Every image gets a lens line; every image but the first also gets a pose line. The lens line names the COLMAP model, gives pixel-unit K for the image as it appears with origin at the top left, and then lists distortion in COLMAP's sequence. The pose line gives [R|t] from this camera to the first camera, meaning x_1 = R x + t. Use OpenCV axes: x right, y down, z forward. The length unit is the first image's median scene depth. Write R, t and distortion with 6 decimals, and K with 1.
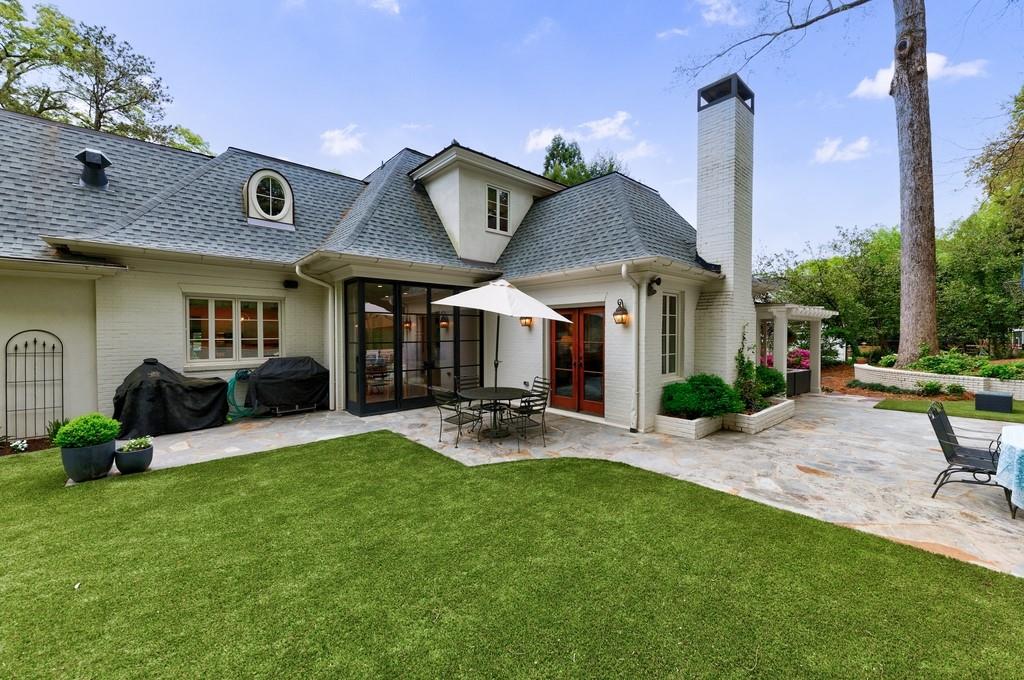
lens RADIAL K [[405.7, 0, 516.3], [0, 405.7, 340.4], [0, 0, 1]] dist [0.000806, -0.000214]
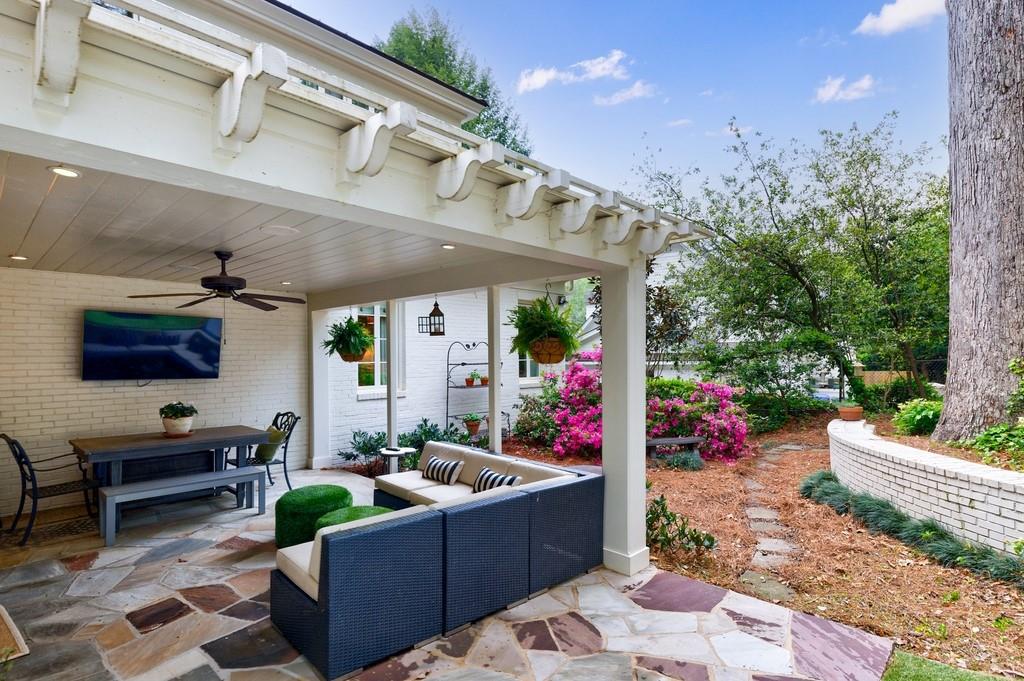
lens RADIAL K [[495.9, 0, 510.5], [0, 495.9, 362.4], [0, 0, 1]] dist [0.001425, 0.000409]
pose [[0.999195, -0.011169, 0.038534, 0.994585], [0.011624, 0.999865, -0.011609, 0.012949], [-0.038399, 0.012048, 0.999190, 1.059971]]
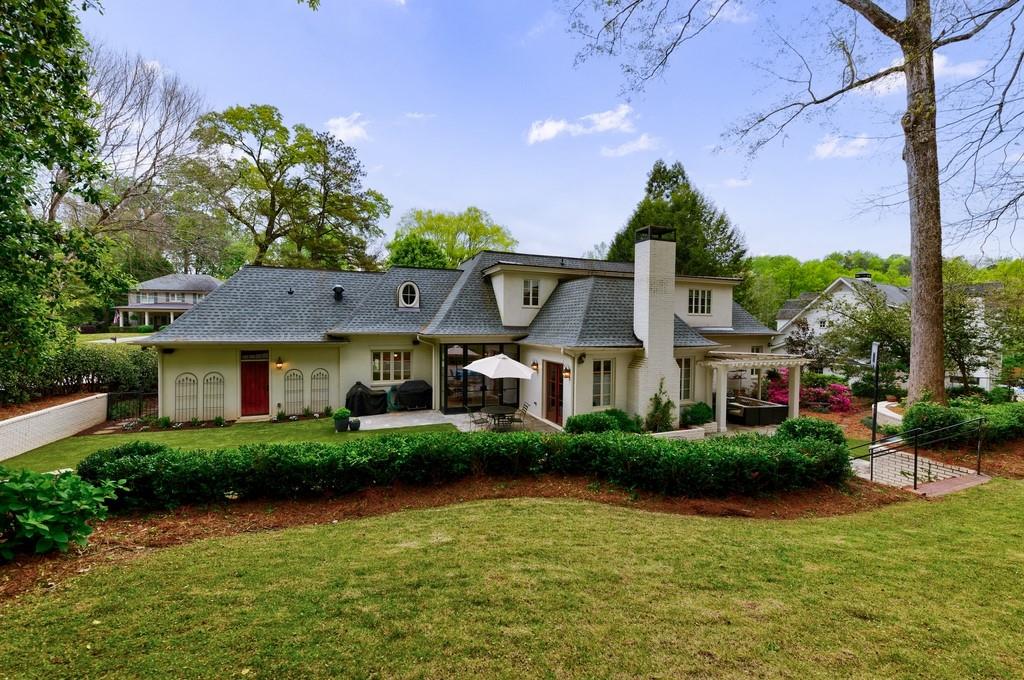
lens RADIAL K [[410.1, 0, 512.0], [0, 410.1, 340.0], [0, 0, 1]] dist [0.002144, 0.000142]
pose [[0.937858, 0.026632, -0.345997, 0.553492], [-0.021138, 0.999584, 0.019641, -0.201286], [0.346376, -0.011107, 0.938030, -0.681319]]
